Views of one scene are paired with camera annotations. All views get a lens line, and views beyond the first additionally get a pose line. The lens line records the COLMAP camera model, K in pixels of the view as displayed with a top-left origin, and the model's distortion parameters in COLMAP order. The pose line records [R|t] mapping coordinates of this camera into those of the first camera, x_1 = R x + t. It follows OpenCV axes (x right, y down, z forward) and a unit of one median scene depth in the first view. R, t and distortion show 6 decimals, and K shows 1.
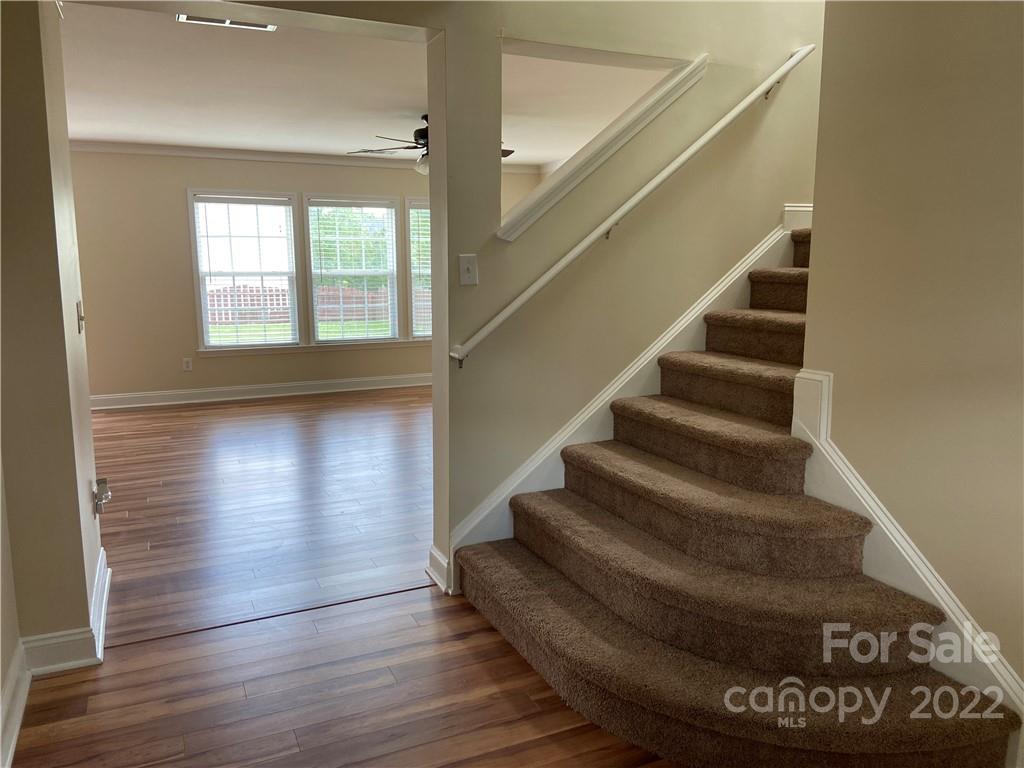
lens RADIAL K [[777.0, 0, 511.9], [0, 777.0, 383.5], [0, 0, 1]] dist [0.076197, -0.058996]
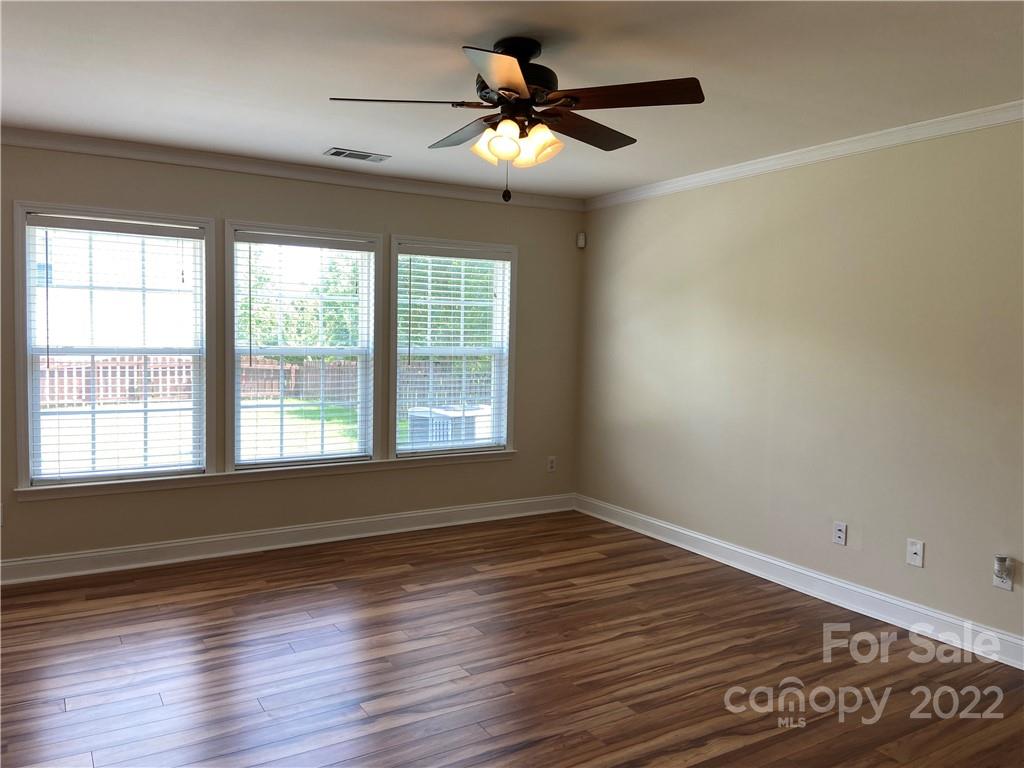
lens RADIAL K [[777.0, 0, 512.7], [0, 777.0, 375.2], [0, 0, 1]] dist [0.076197, -0.058996]
pose [[0.994330, 0.023493, 0.103710, -0.108570], [-0.015076, 0.996583, -0.081213, -0.079614], [-0.105264, 0.079189, 0.991286, 0.393631]]
